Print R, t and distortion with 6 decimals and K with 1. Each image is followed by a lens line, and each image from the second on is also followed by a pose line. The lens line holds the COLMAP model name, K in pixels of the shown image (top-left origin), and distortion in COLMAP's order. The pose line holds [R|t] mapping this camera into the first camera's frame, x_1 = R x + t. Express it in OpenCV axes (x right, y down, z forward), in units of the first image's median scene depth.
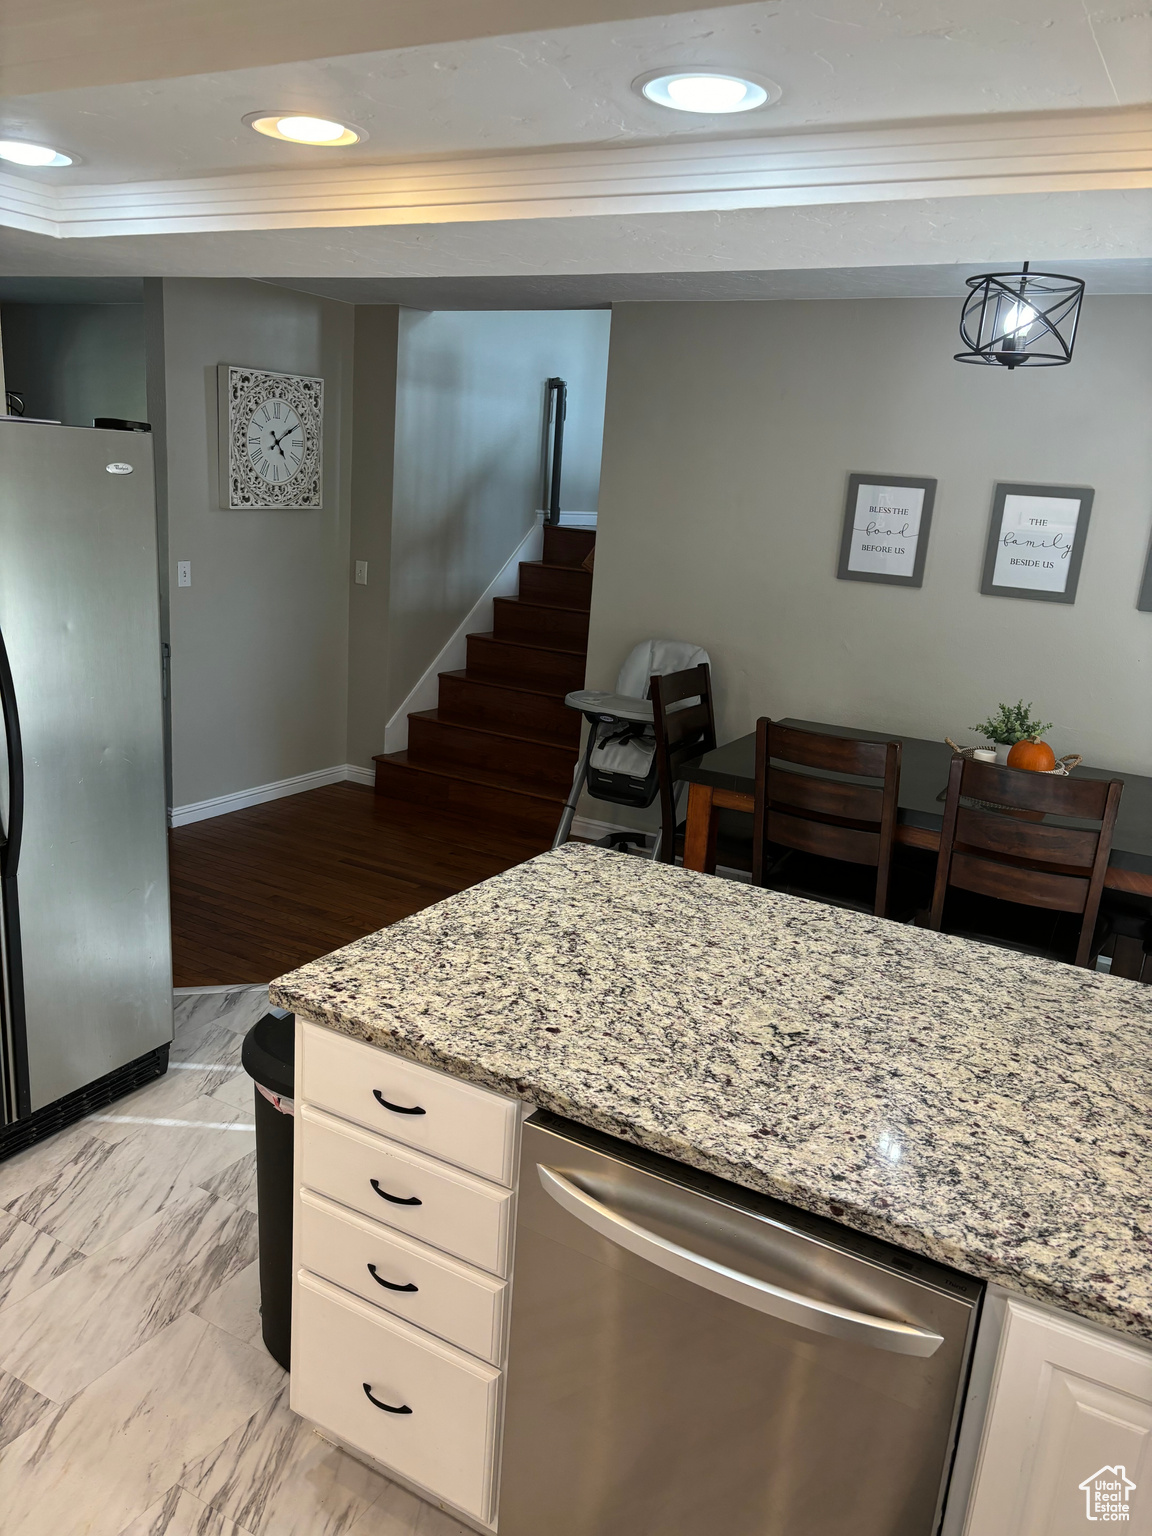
lens RADIAL K [[1152.0, 0, 576.0], [0, 1152.0, 768.0], [0, 0, 1]] dist [0.086739, -0.101787]
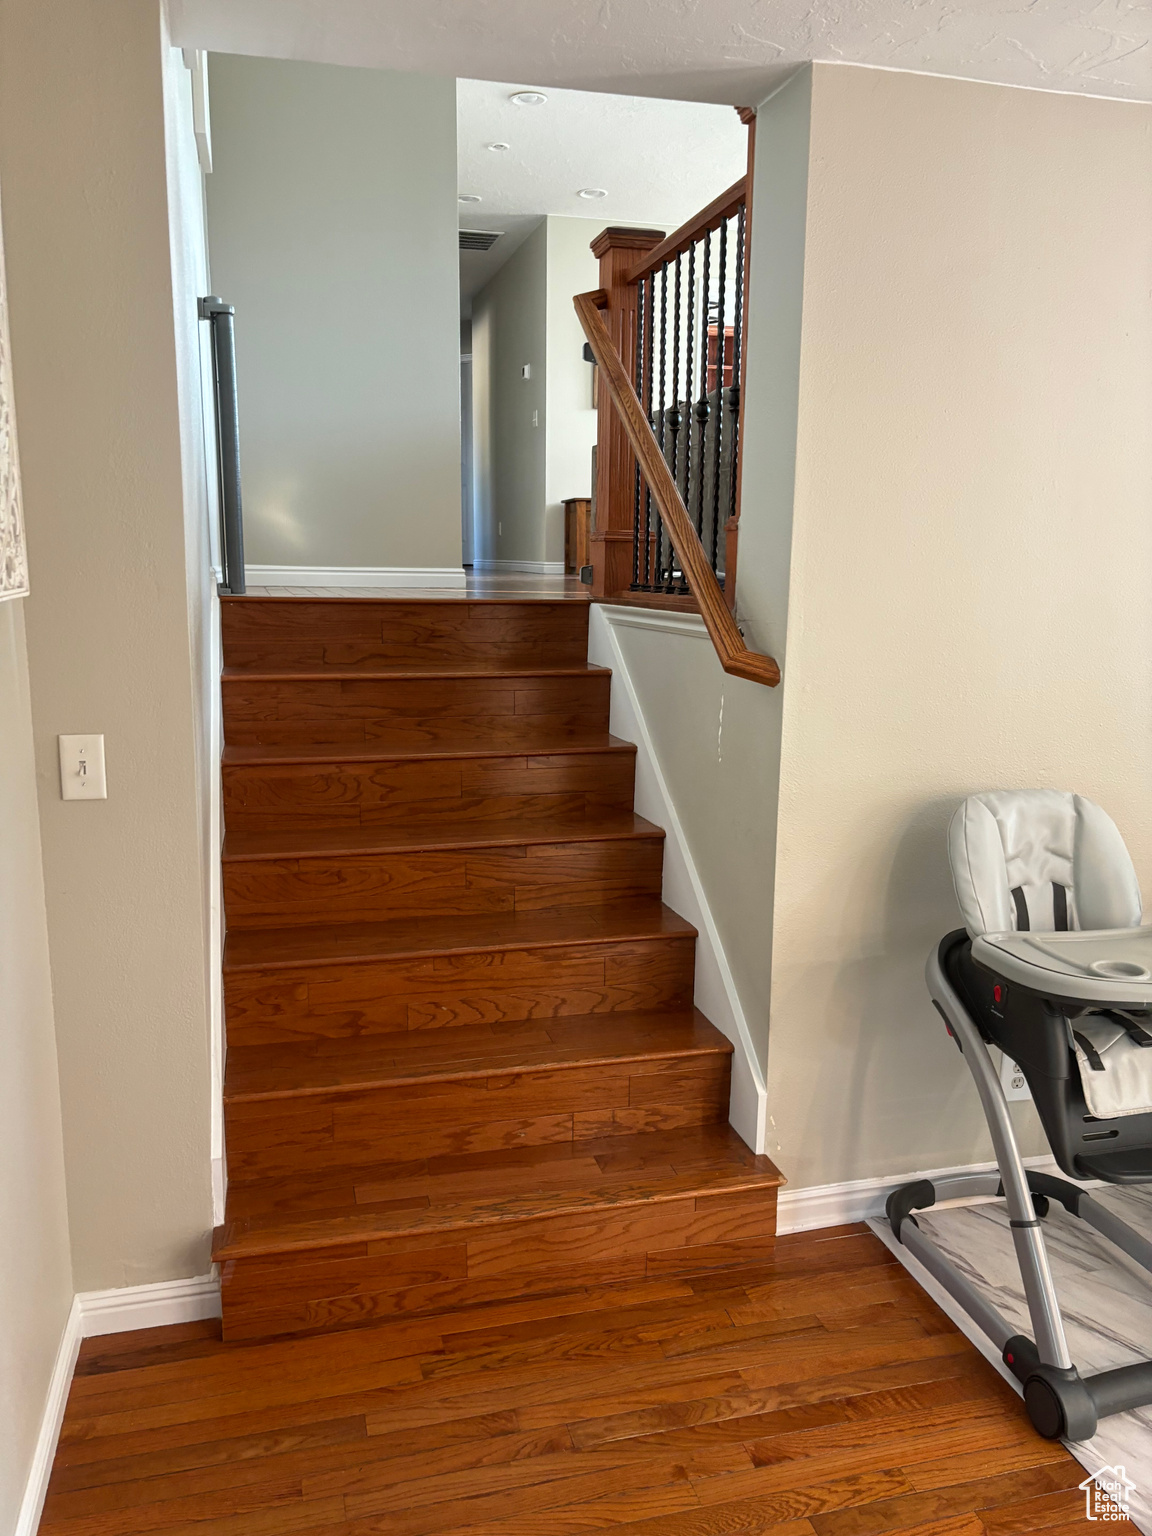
lens RADIAL K [[1152.0, 0, 576.0], [0, 1152.0, 768.0], [0, 0, 1]] dist [0.086739, -0.101787]
pose [[0.710242, -0.190049, 0.677818, -0.418548], [0.209121, 0.976363, 0.054632, -0.204755], [-0.672179, 0.102944, 0.733197, 0.838531]]
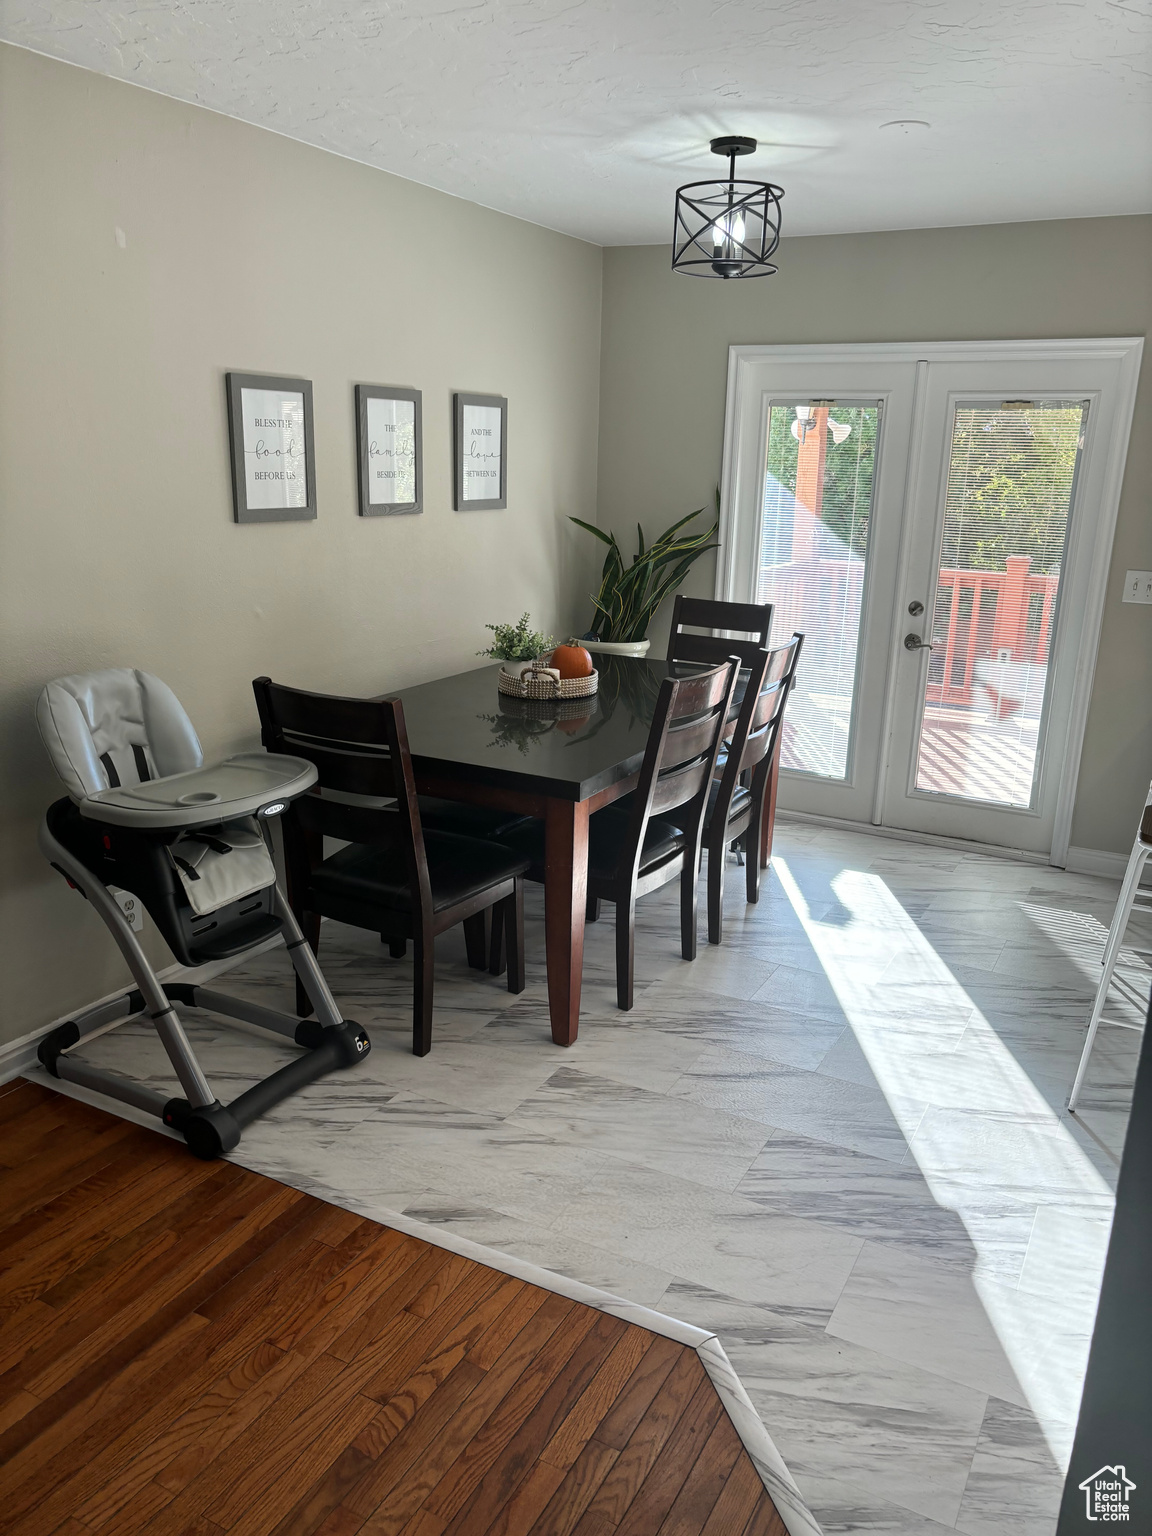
lens RADIAL K [[1152.0, 0, 576.0], [0, 1152.0, 768.0], [0, 0, 1]] dist [0.086739, -0.101787]
pose [[-0.013432, -0.335818, 0.941831, -0.520850], [0.230369, 0.915538, 0.329728, -0.221444], [-0.973011, 0.221397, 0.065065, 0.812546]]
